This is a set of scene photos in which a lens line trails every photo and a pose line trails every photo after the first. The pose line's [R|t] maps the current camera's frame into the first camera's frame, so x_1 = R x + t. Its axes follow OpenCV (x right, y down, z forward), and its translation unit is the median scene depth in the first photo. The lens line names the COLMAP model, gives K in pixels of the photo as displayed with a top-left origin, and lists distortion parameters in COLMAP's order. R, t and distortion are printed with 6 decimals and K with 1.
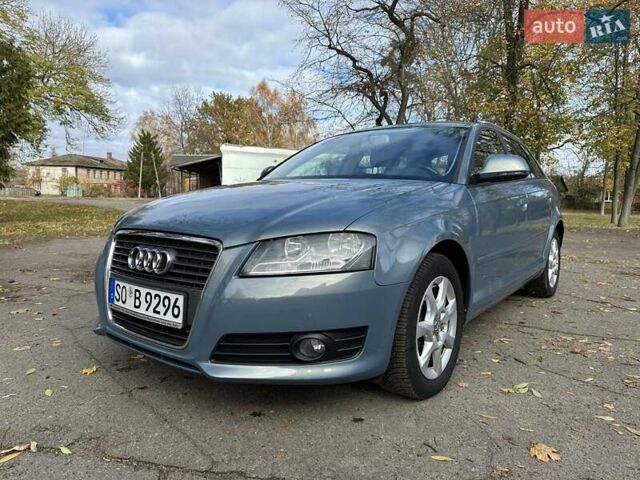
lens RADIAL K [[445.6, 0, 319.4], [0, 445.6, 223.5], [0, 0, 1]] dist [0.084527, -0.116408]
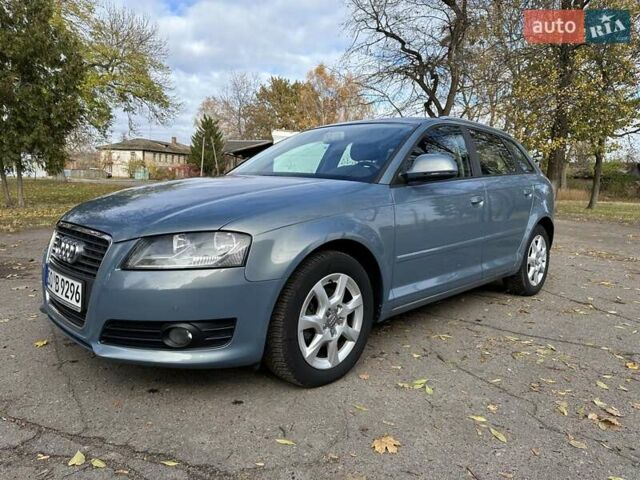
lens RADIAL K [[445.6, 0, 319.4], [0, 445.6, 223.5], [0, 0, 1]] dist [0.084527, -0.116408]
pose [[0.991518, 0.024131, -0.127706, 0.032338], [-0.019688, 0.999160, 0.035936, -0.003243], [0.128466, -0.033117, 0.991161, -0.003541]]
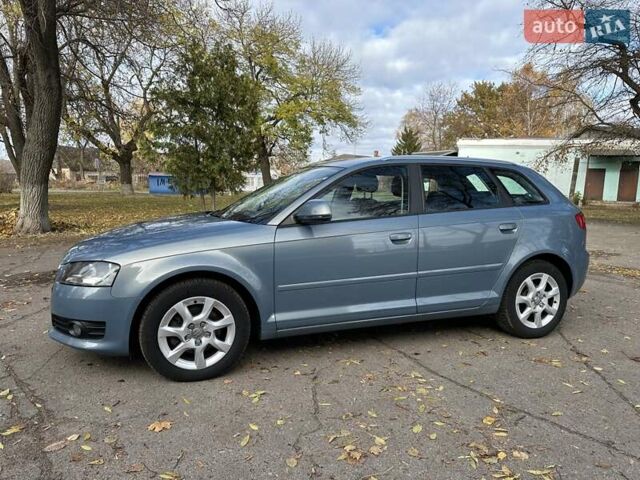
lens RADIAL K [[446.7, 0, 320.0], [0, 446.7, 240.0], [0, 0, 1]] dist [0.005195, -0.043691]
pose [[0.834739, 0.054532, -0.547939, 0.115745], [-0.024813, 0.997798, 0.061503, -0.012856], [0.550087, -0.037742, 0.834254, 0.008053]]
